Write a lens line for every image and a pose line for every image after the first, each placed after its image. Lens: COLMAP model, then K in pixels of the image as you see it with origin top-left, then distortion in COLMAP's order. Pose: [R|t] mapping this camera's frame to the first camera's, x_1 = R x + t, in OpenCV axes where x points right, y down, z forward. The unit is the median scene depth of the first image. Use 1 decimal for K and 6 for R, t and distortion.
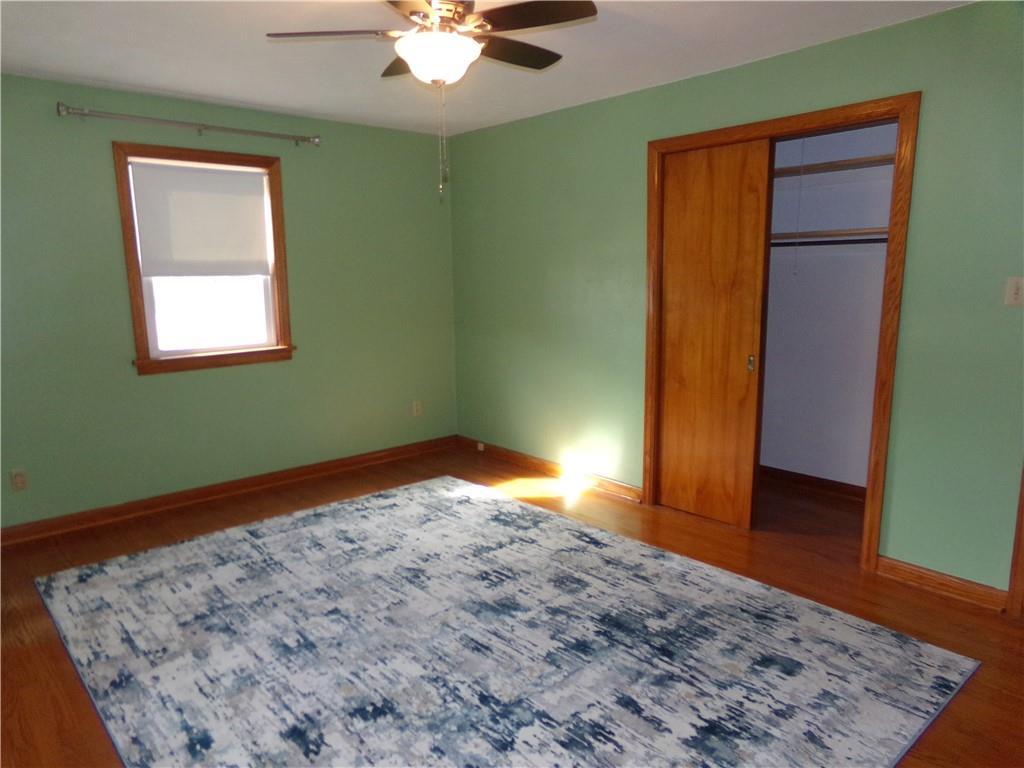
lens RADIAL K [[694.1, 0, 502.6], [0, 694.1, 378.8], [0, 0, 1]] dist [-0.044913, 0.023961]
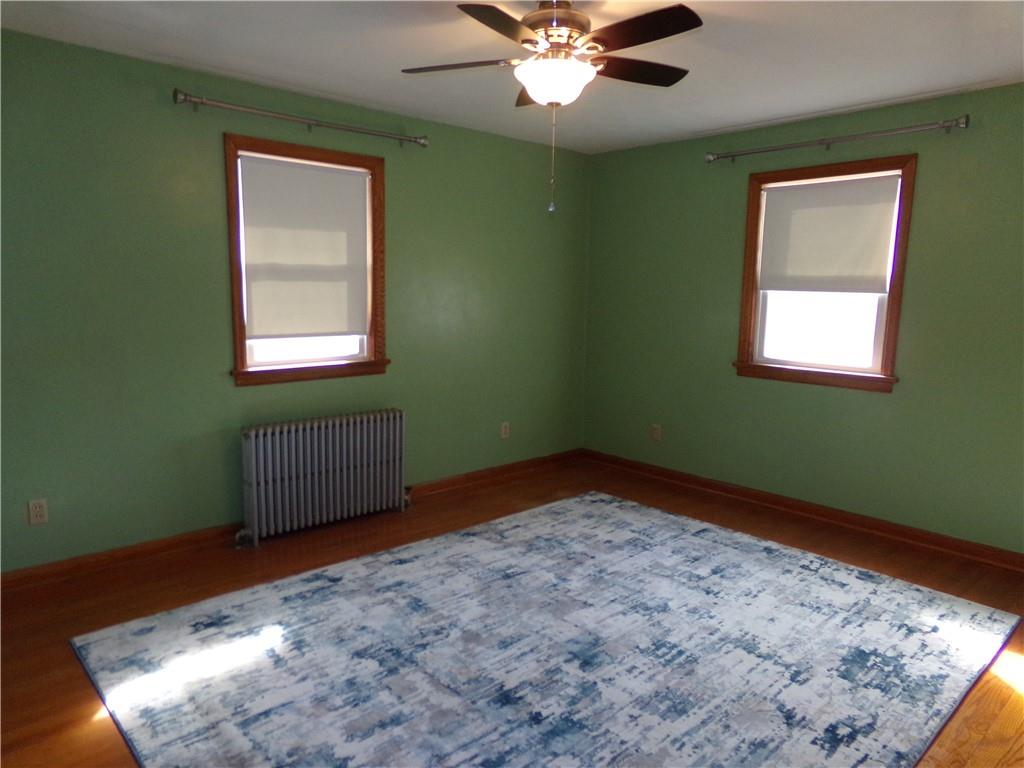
lens RADIAL K [[694.1, 0, 501.3], [0, 694.1, 389.7], [0, 0, 1]] dist [-0.044913, 0.023961]
pose [[0.017416, 0.158090, -0.987271, 0.697734], [-0.173395, 0.972937, 0.152736, -0.104150], [0.984698, 0.168528, 0.044356, 0.664374]]
